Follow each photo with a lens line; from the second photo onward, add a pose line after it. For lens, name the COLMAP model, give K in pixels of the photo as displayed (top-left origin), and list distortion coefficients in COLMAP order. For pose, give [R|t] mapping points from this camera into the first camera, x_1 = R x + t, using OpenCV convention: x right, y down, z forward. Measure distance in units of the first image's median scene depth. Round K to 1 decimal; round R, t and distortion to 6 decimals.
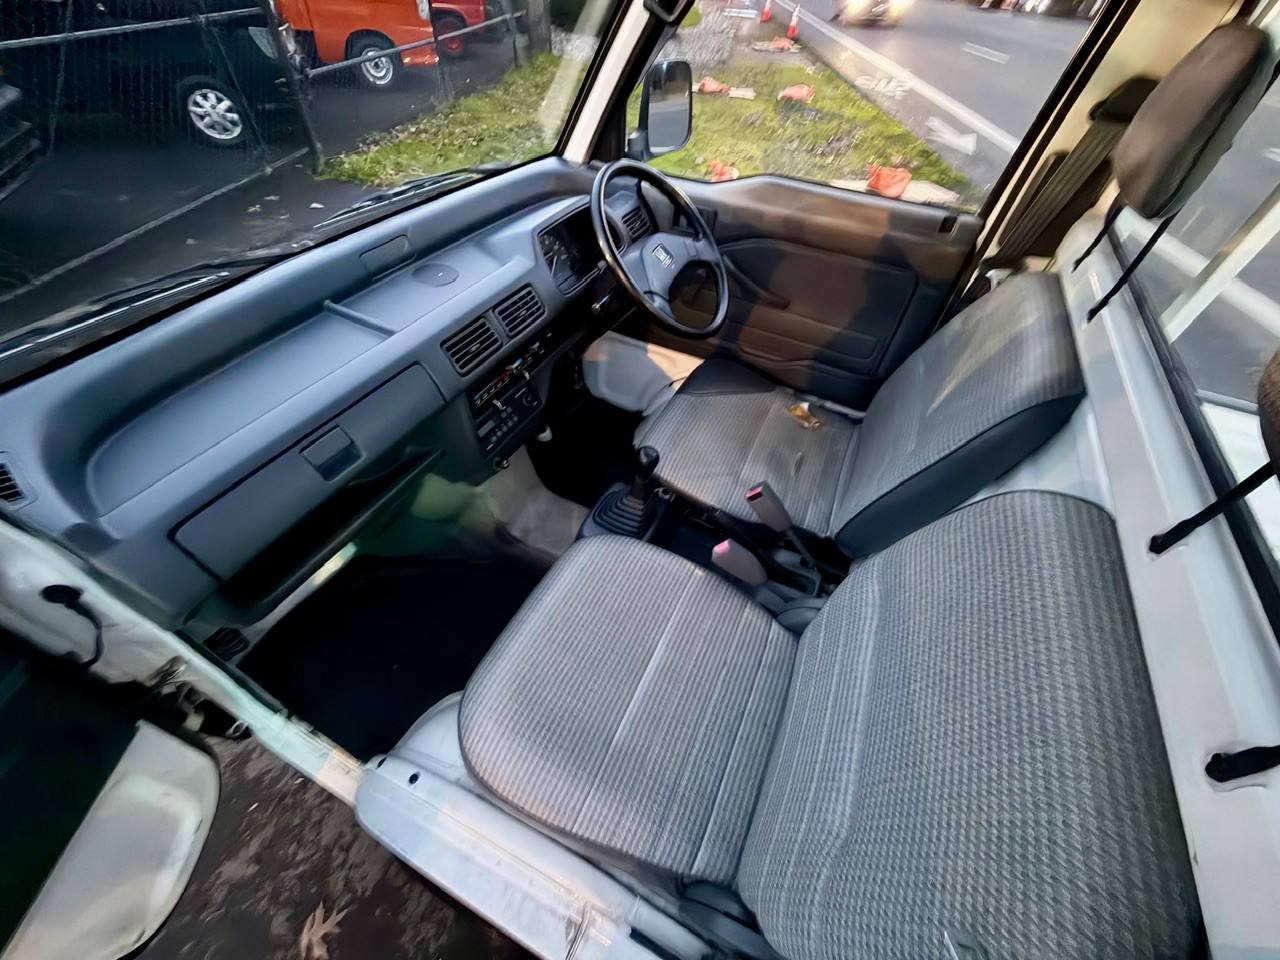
lens RADIAL K [[508.7, 0, 622.2], [0, 508.7, 471.3], [0, 0, 1]] dist [-0.003562, 0.000141]
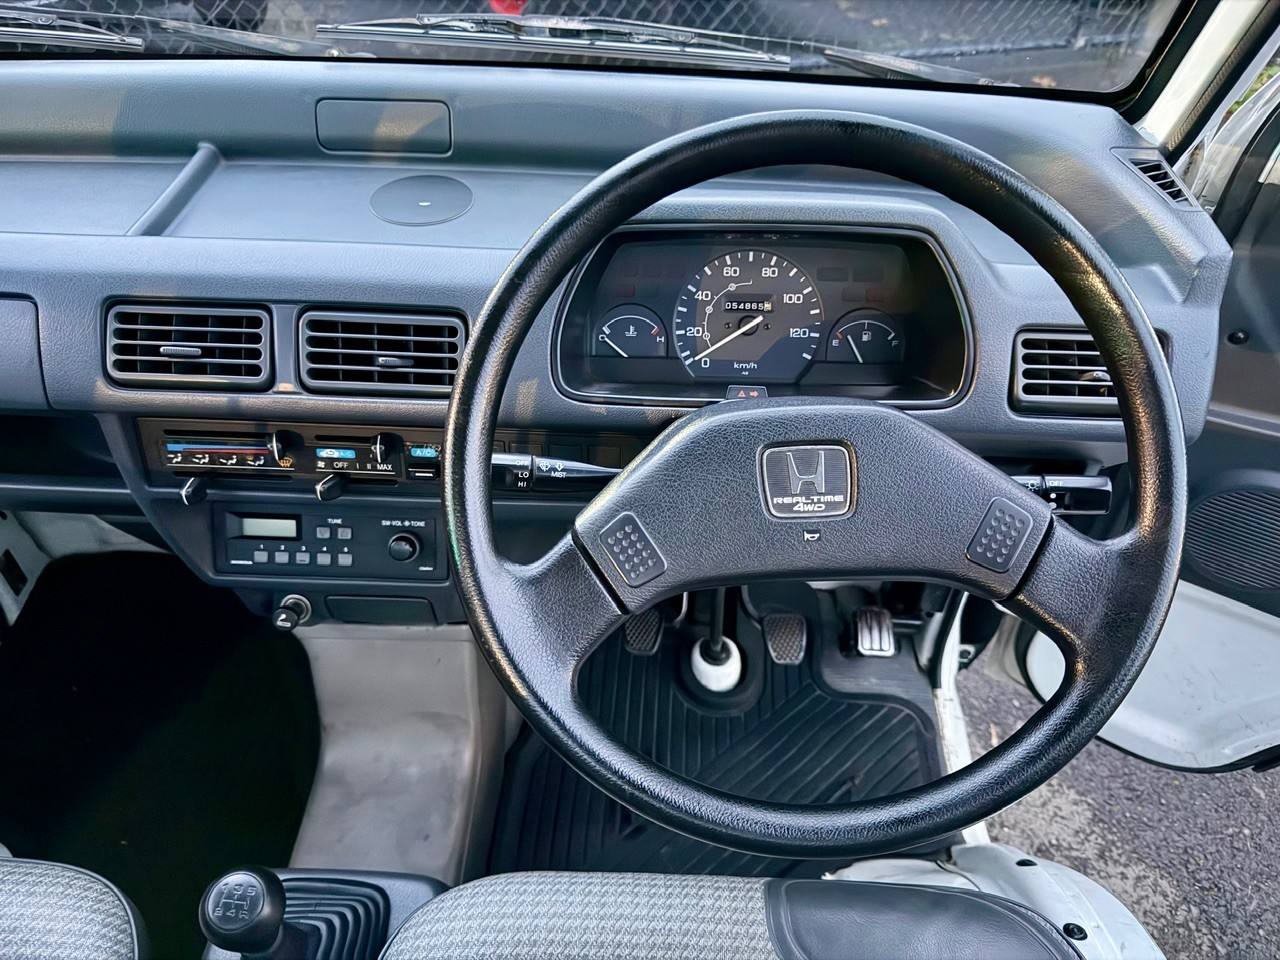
lens RADIAL K [[900.7, 0, 635.1], [0, 900.7, 499.0], [0, 0, 1]] dist [0.051966, -0.066970]
pose [[0.414486, 0.589971, -0.692918, 0.440924], [-0.650095, 0.724770, 0.228221, -0.547301], [0.636850, 0.355868, 0.683945, 0.738354]]
